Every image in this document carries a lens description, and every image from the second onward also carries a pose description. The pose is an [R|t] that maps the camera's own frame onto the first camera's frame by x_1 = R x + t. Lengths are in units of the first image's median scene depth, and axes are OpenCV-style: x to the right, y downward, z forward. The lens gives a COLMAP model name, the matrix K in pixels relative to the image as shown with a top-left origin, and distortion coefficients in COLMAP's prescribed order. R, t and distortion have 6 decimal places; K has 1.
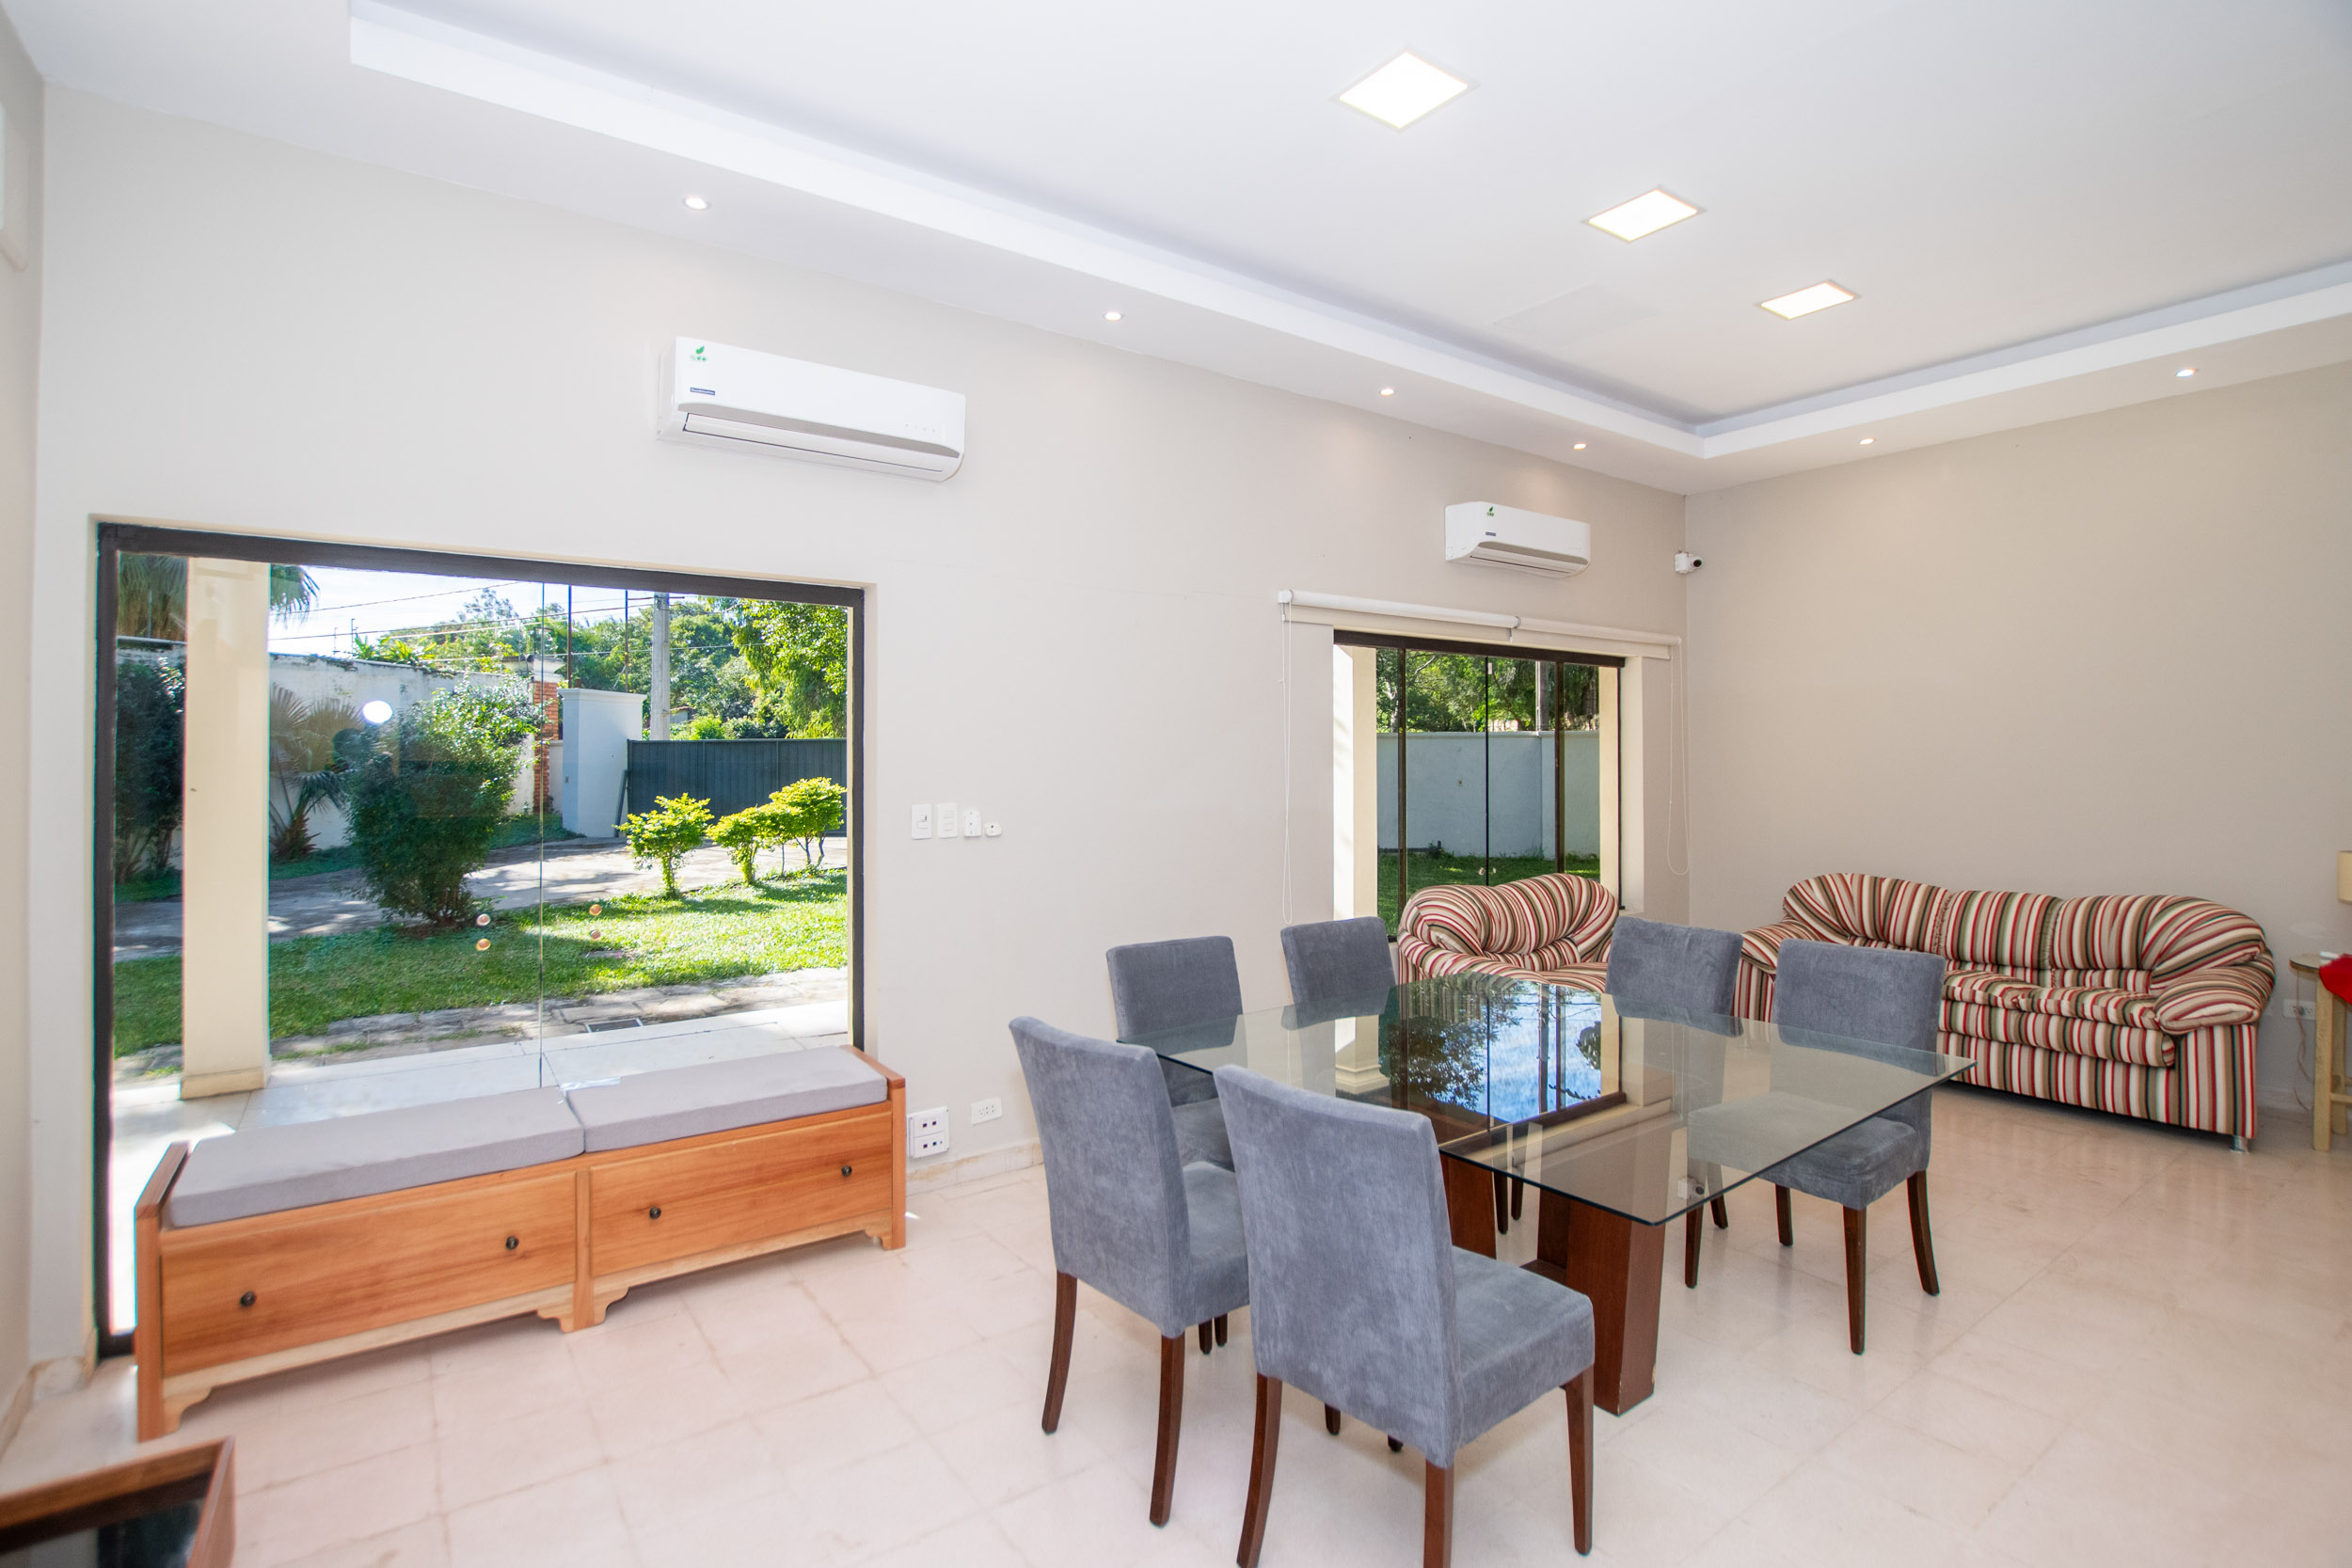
lens RADIAL K [[1110.3, 0, 1293.9], [0, 1110.3, 771.2], [0, 0, 1]] dist [-0.017753, 0.000111]
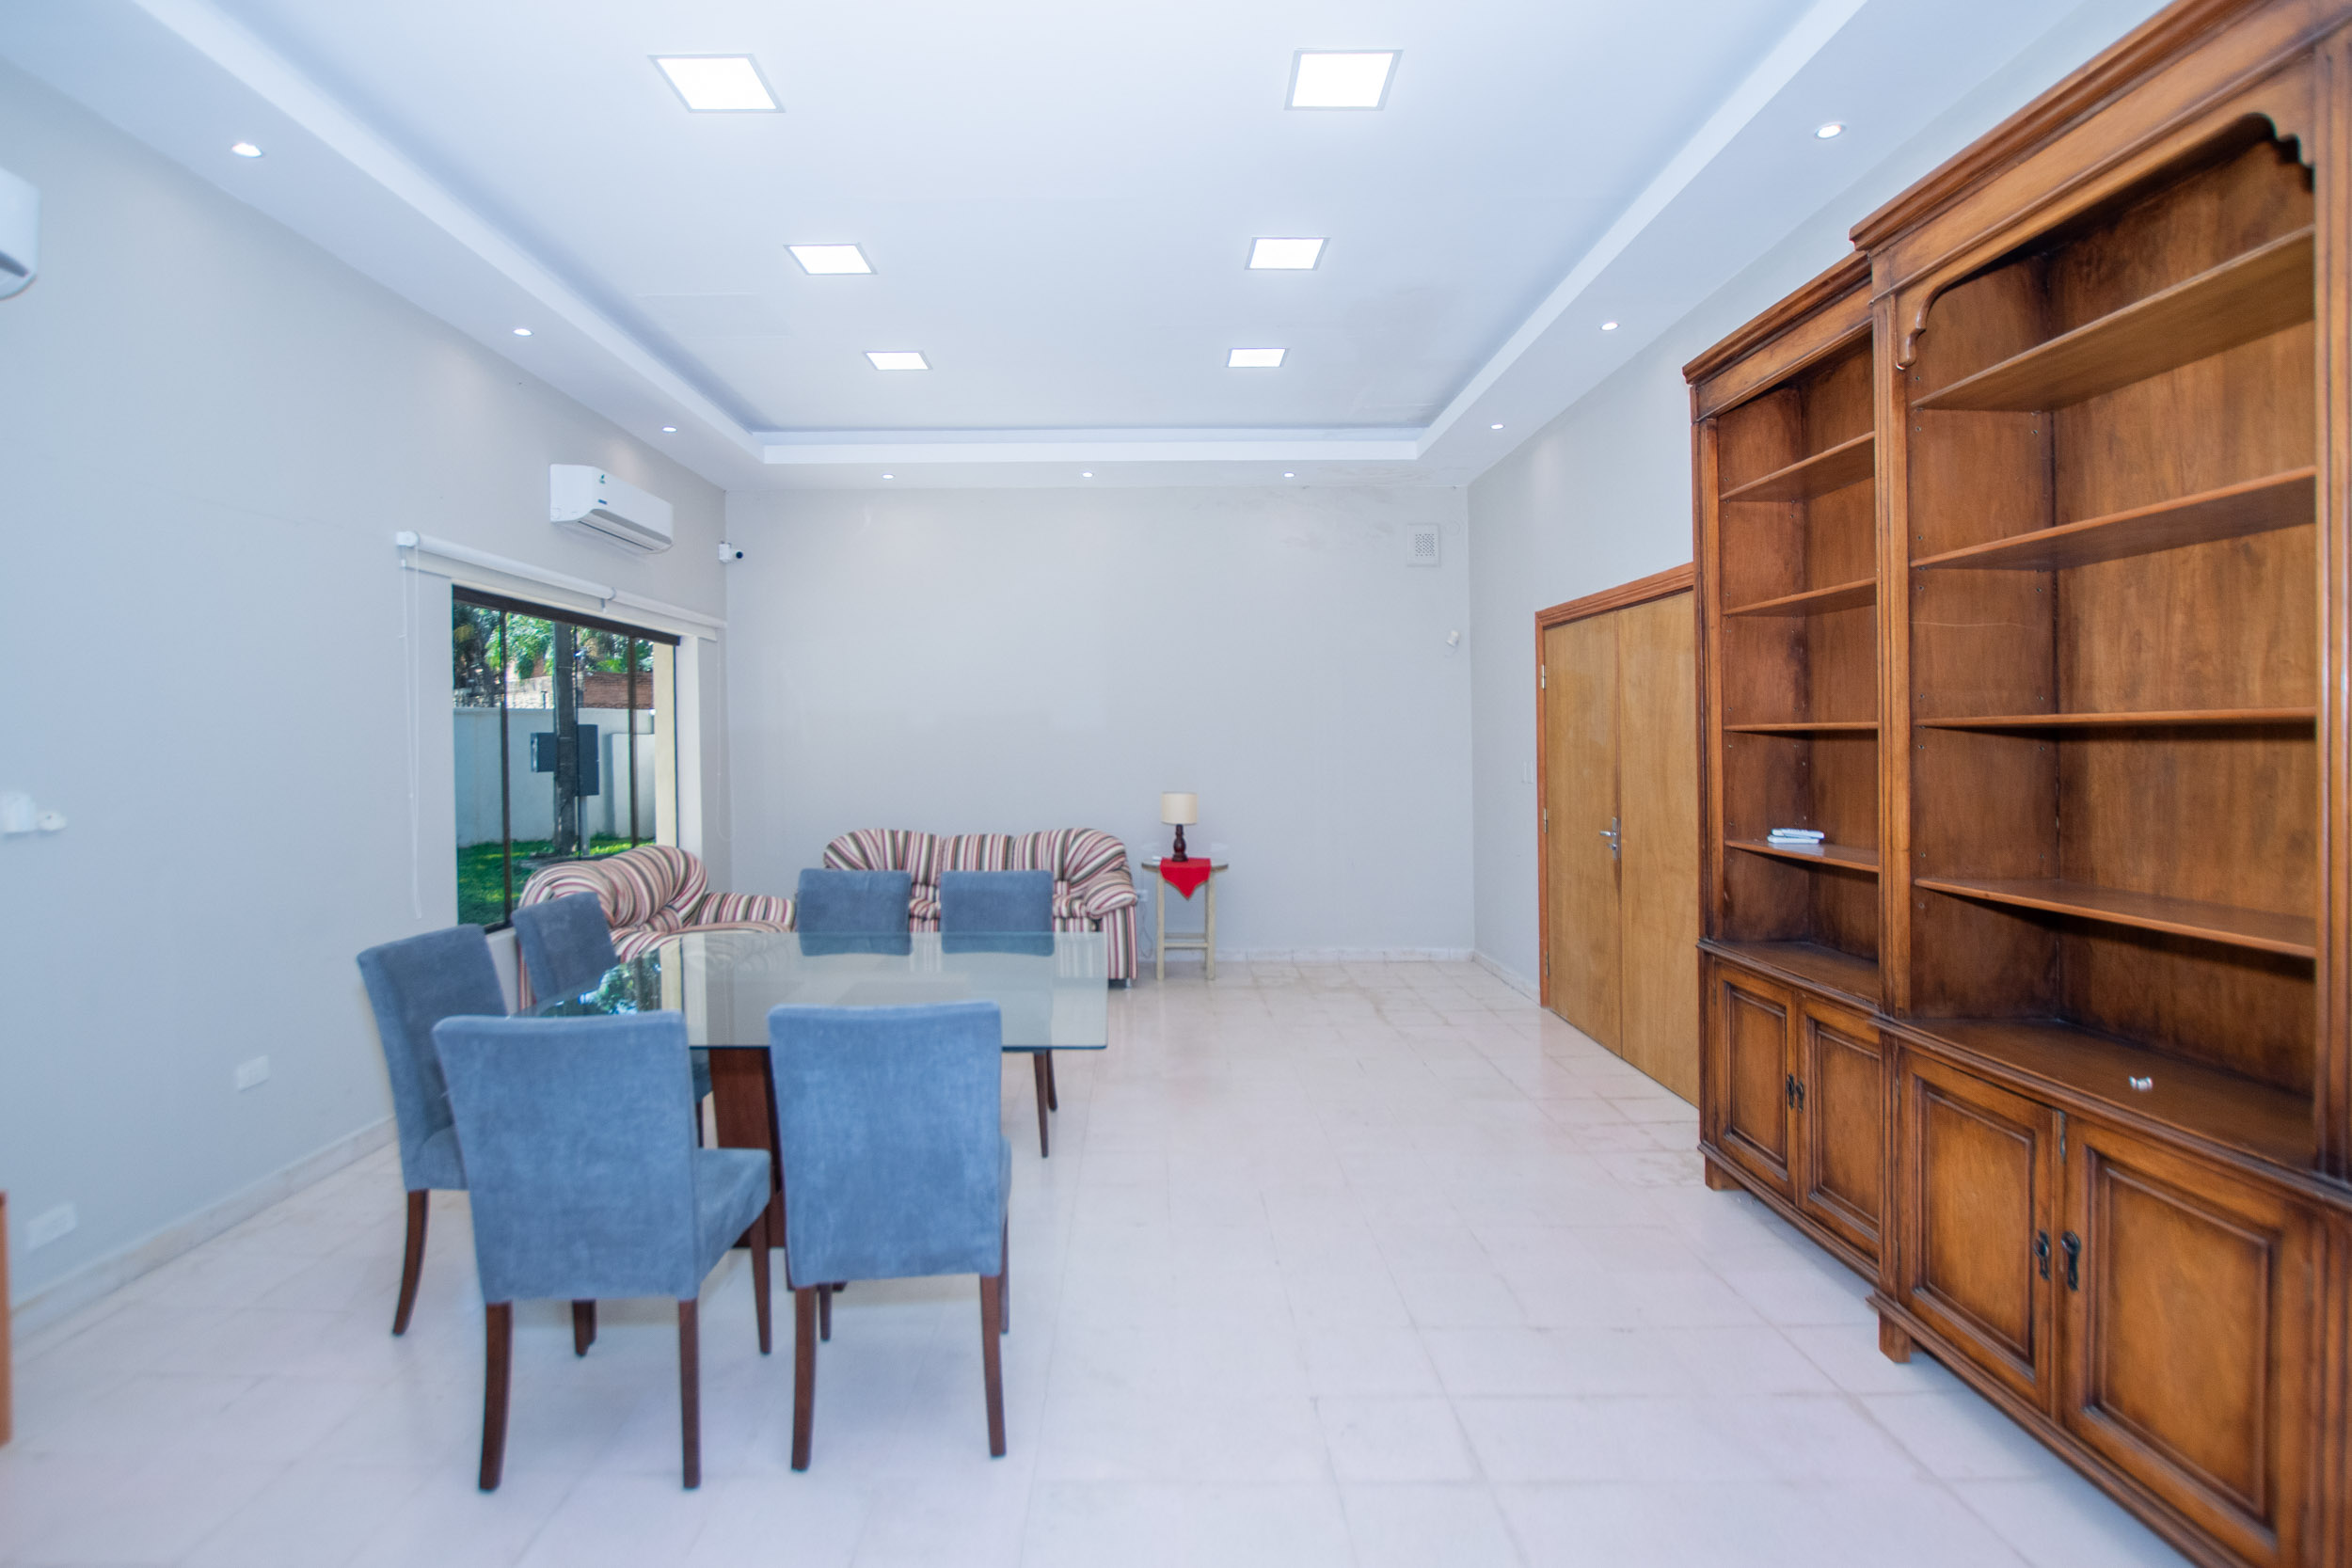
lens RADIAL K [[1043.1, 0, 1176.3], [0, 1043.1, 758.9], [0, 0, 1]] dist [-0.000103, 0.000322]
pose [[0.621498, -0.012186, 0.783321, -0.226065], [0.006208, 0.999924, 0.010630, 0.006583], [-0.783392, -0.001743, 0.621526, 0.026947]]
